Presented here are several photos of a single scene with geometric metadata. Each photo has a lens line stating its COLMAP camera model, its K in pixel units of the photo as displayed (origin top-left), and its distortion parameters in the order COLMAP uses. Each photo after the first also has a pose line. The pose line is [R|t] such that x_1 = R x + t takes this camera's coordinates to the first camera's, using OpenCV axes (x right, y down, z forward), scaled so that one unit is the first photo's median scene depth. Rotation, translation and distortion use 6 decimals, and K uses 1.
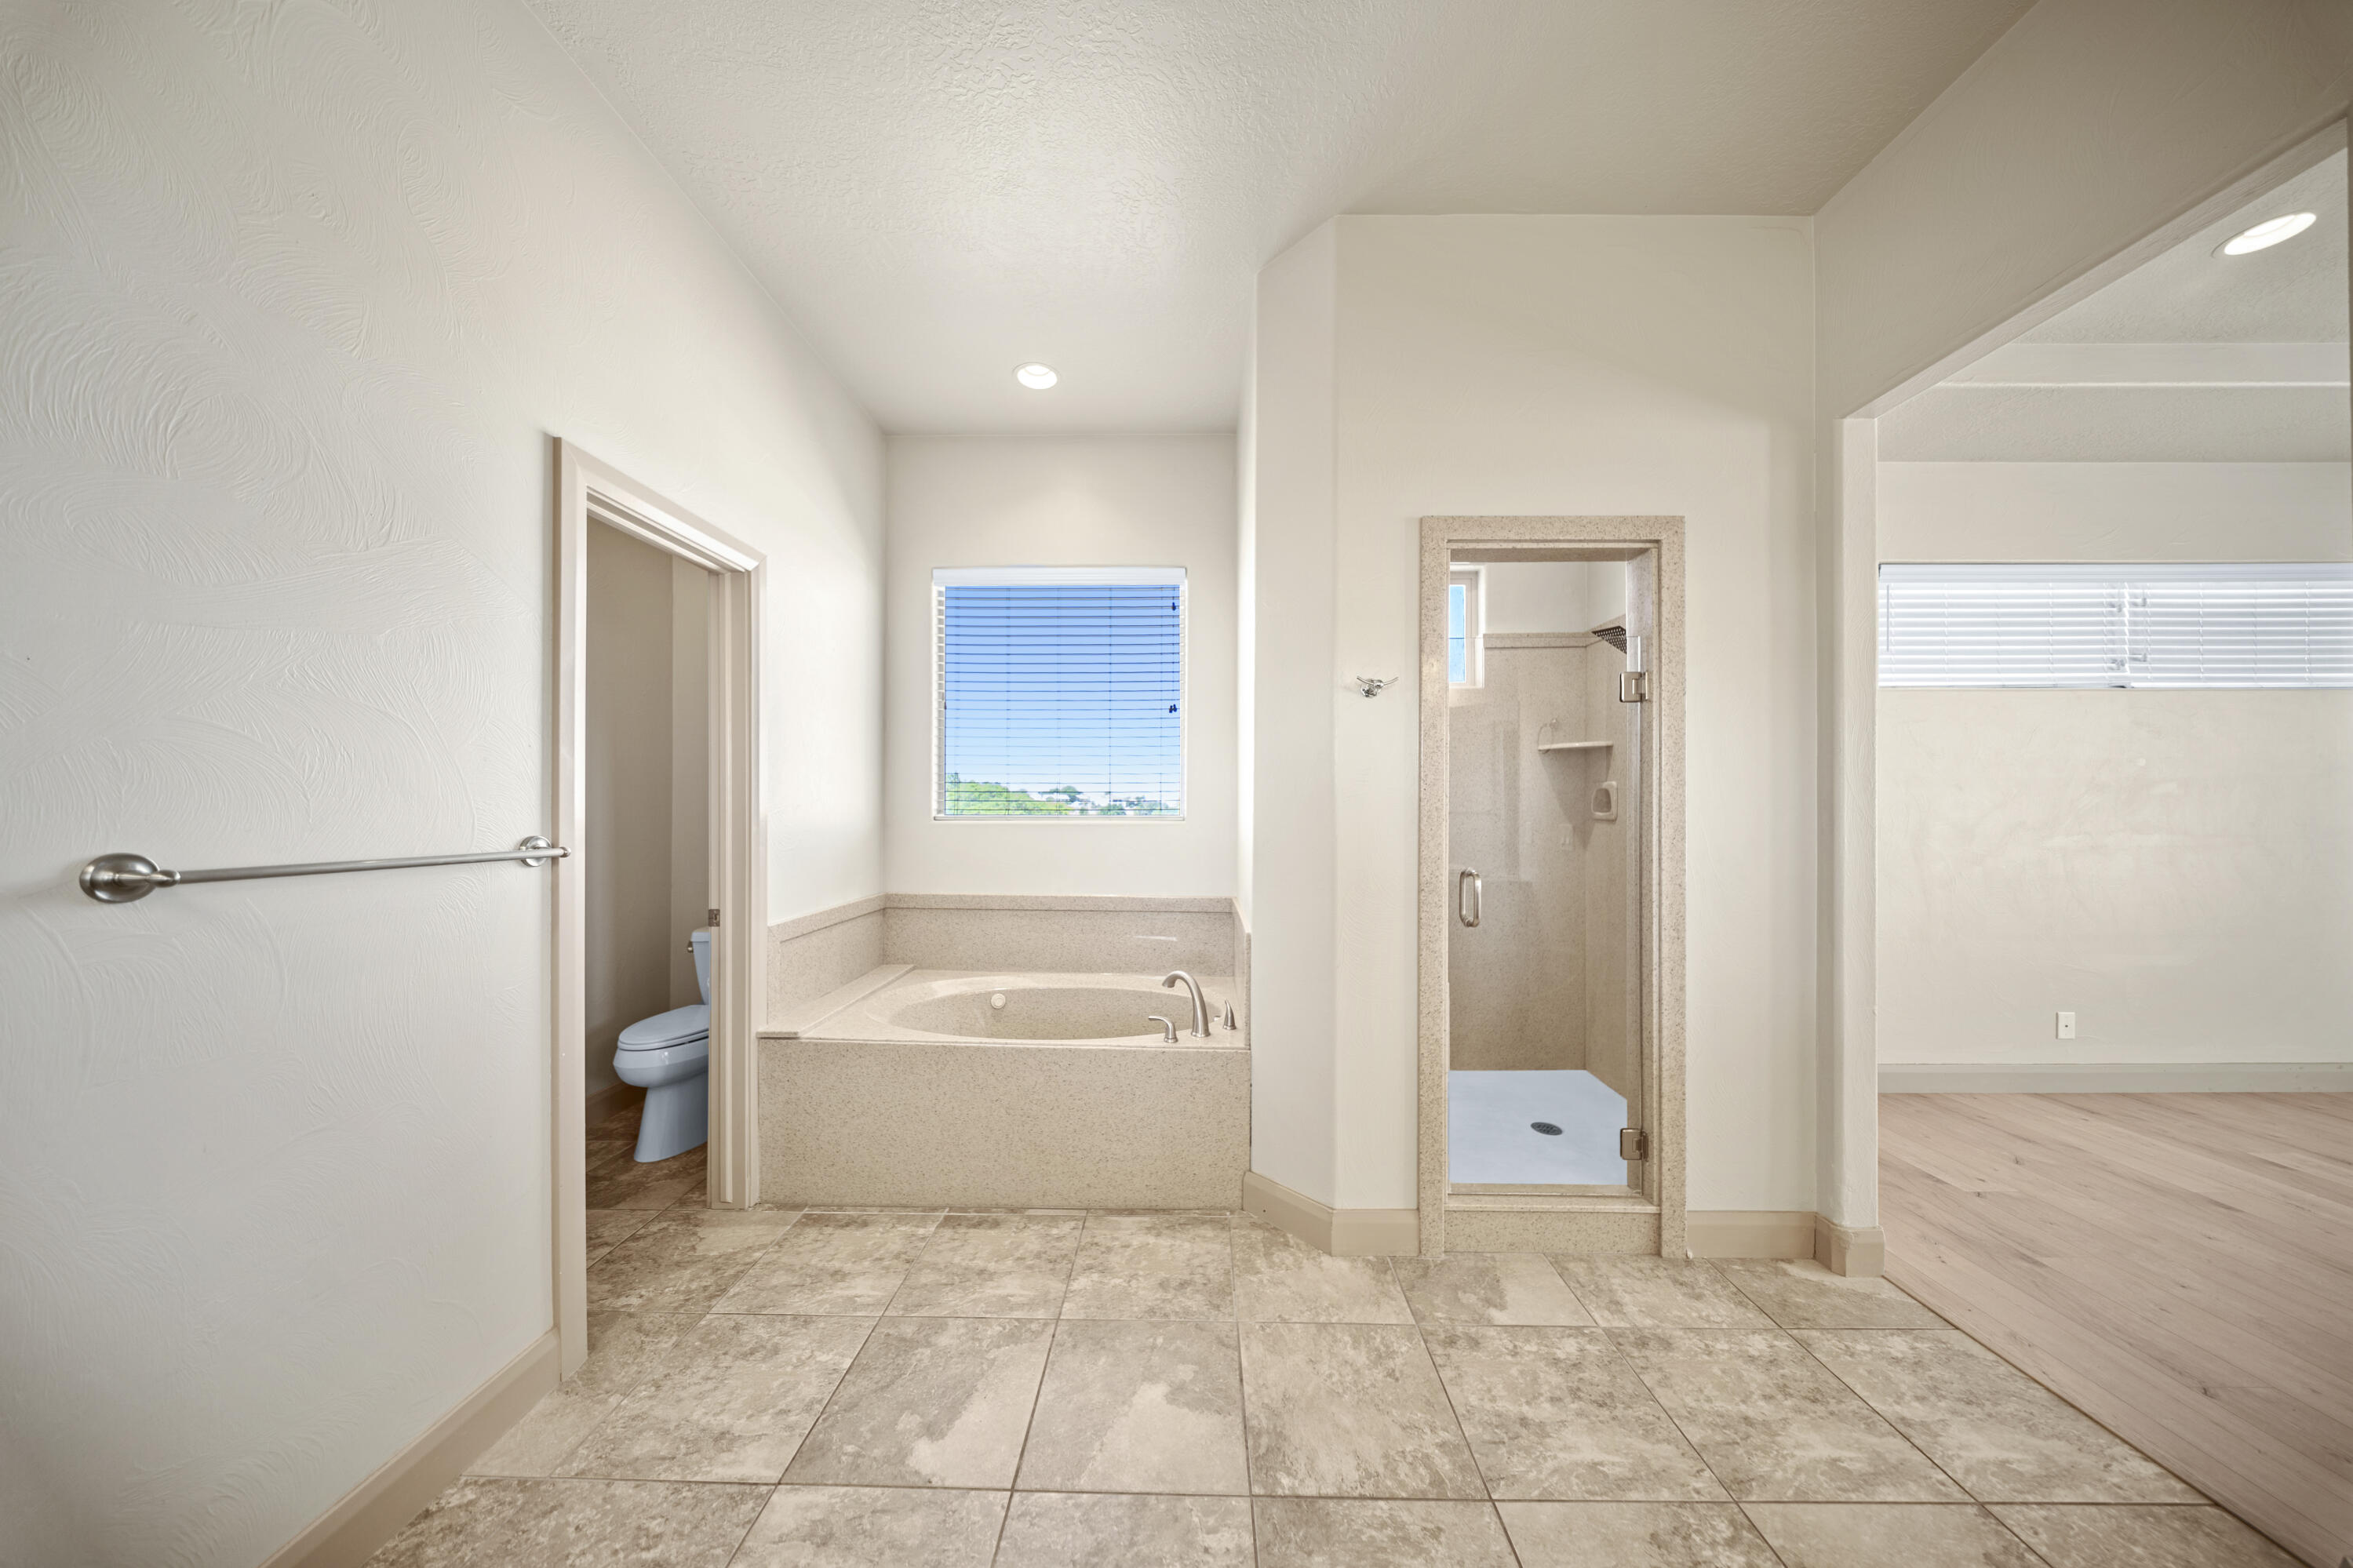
lens RADIAL K [[721.4, 0, 1182.8], [0, 721.4, 796.5], [0, 0, 1]] dist [0.000242, 0.000049]
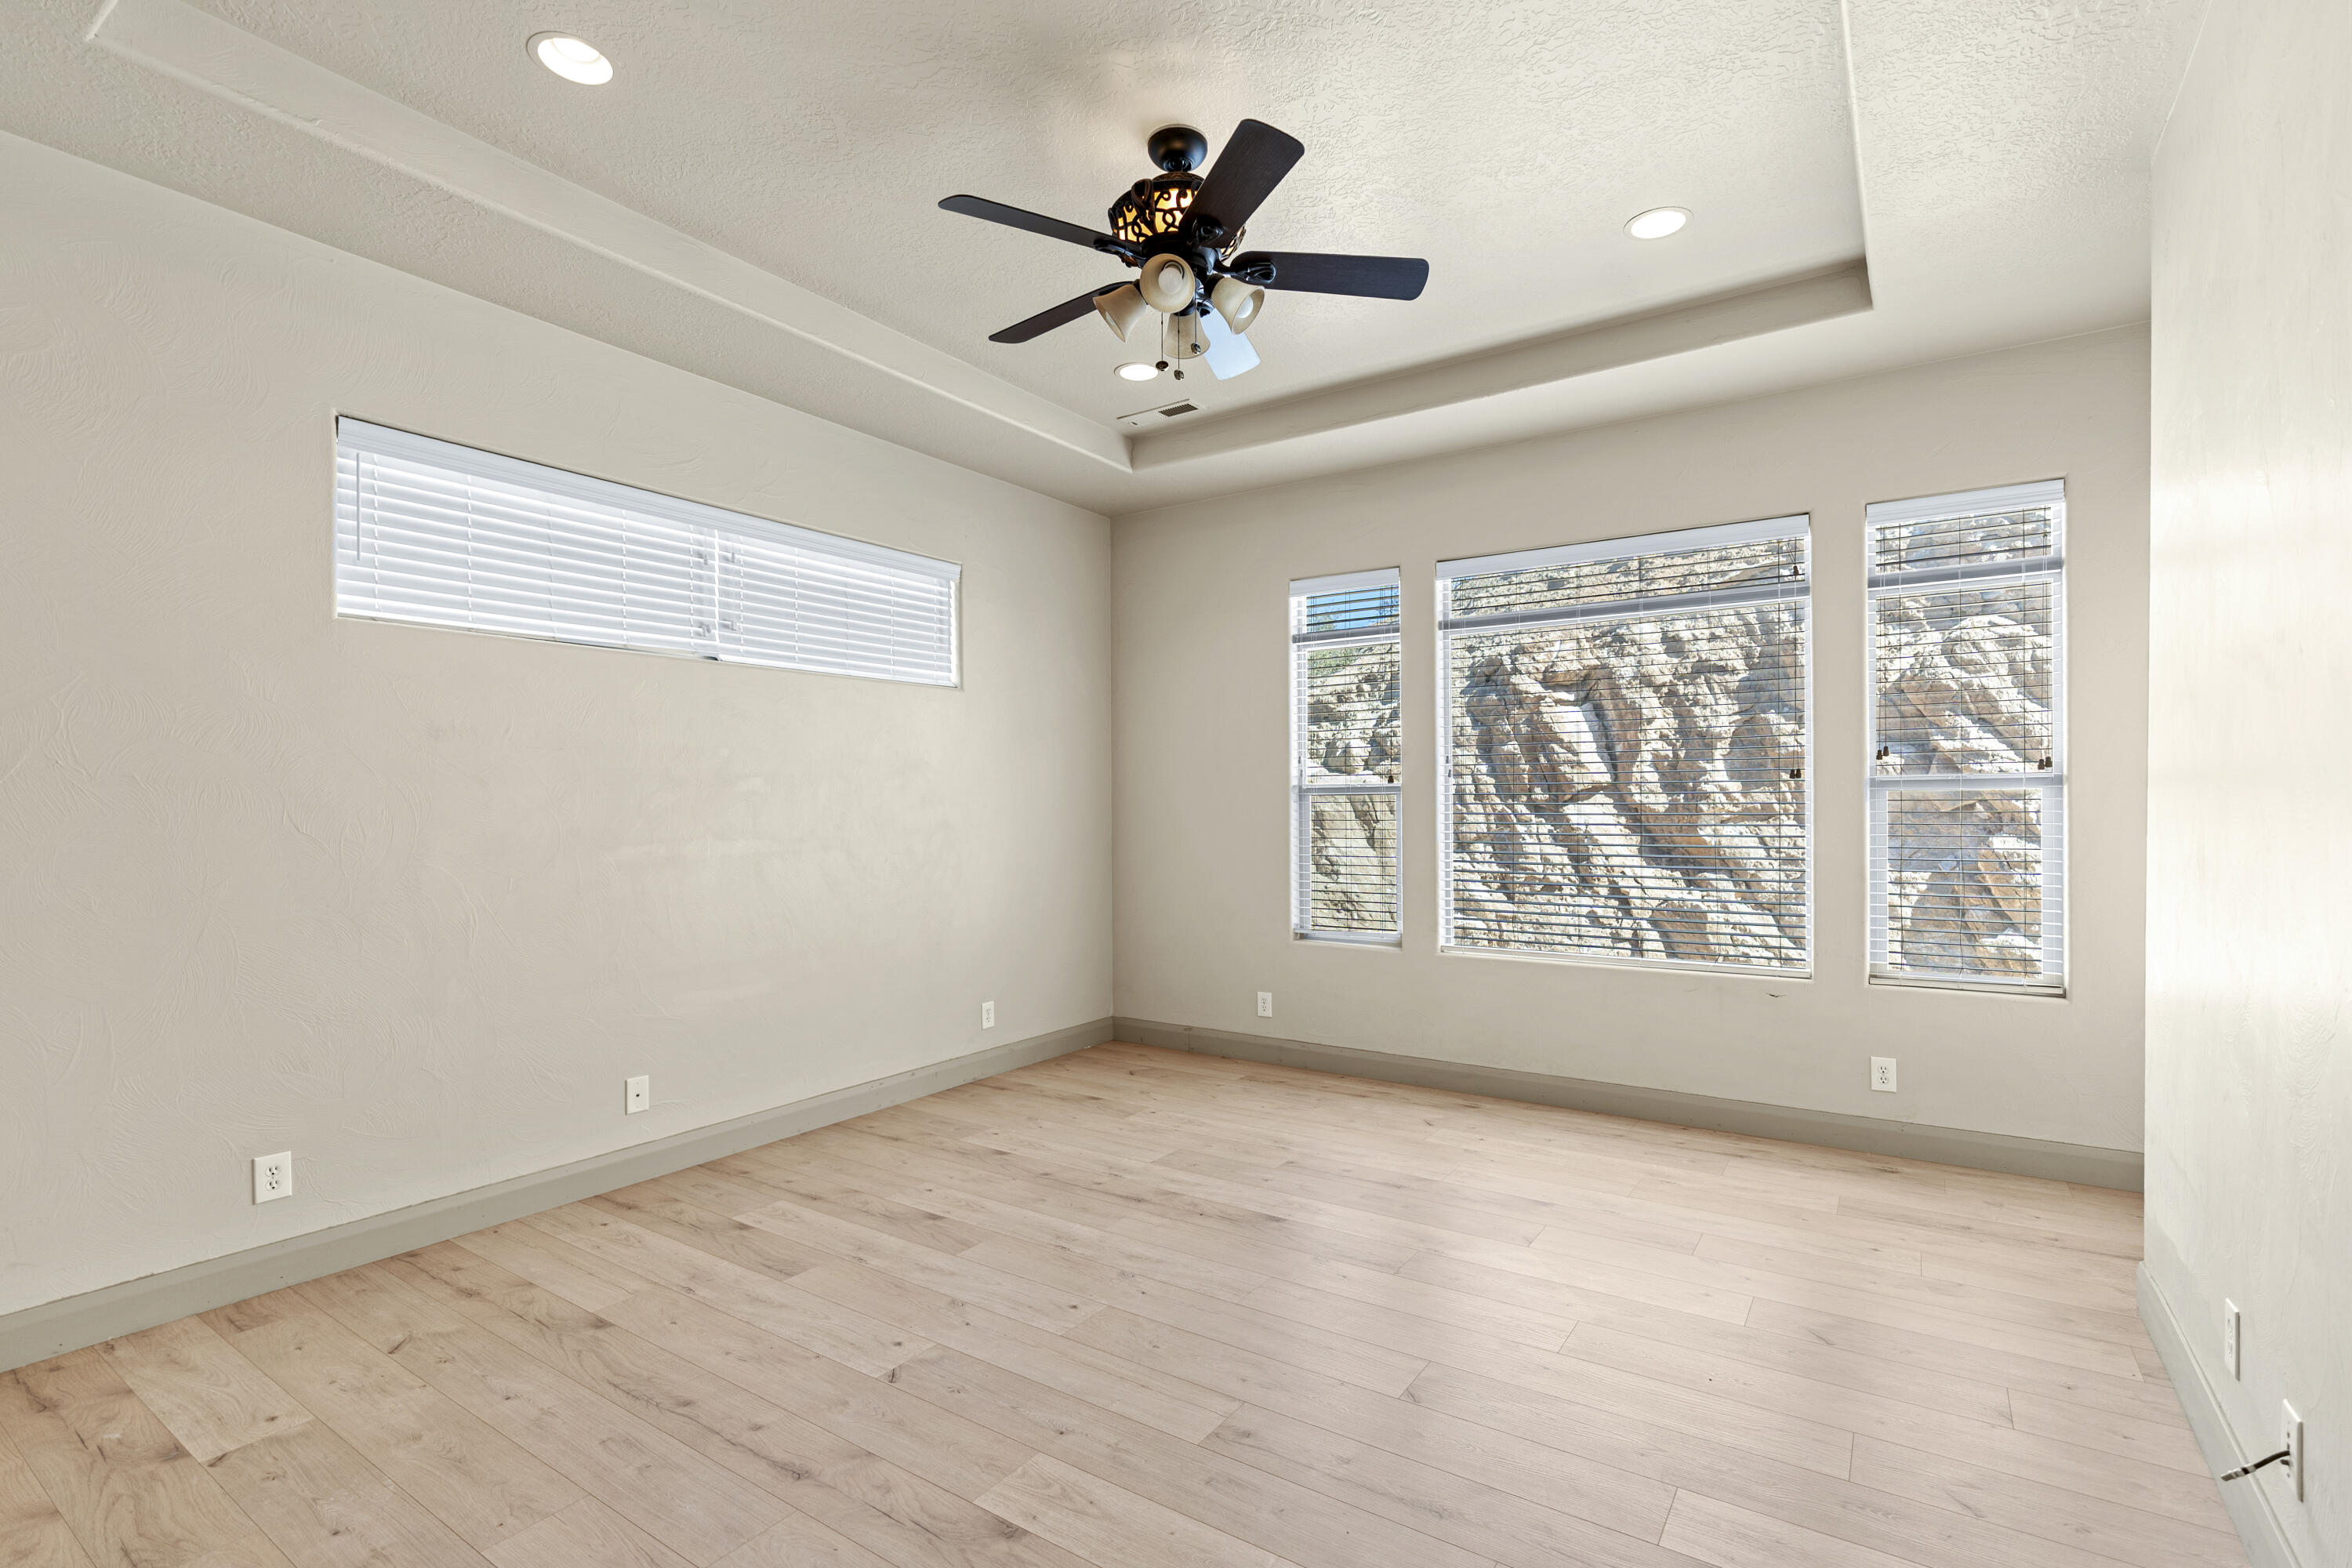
lens RADIAL K [[1084.1, 0, 1176.0], [0, 1084.1, 796.7], [0, 0, 1]] dist [0.002016, 0.000998]
pose [[0.564424, 0.002898, 0.825480, 0.595714], [0.000078, 0.999994, -0.003564, 0.007310], [-0.825485, 0.002076, 0.564420, -0.113885]]
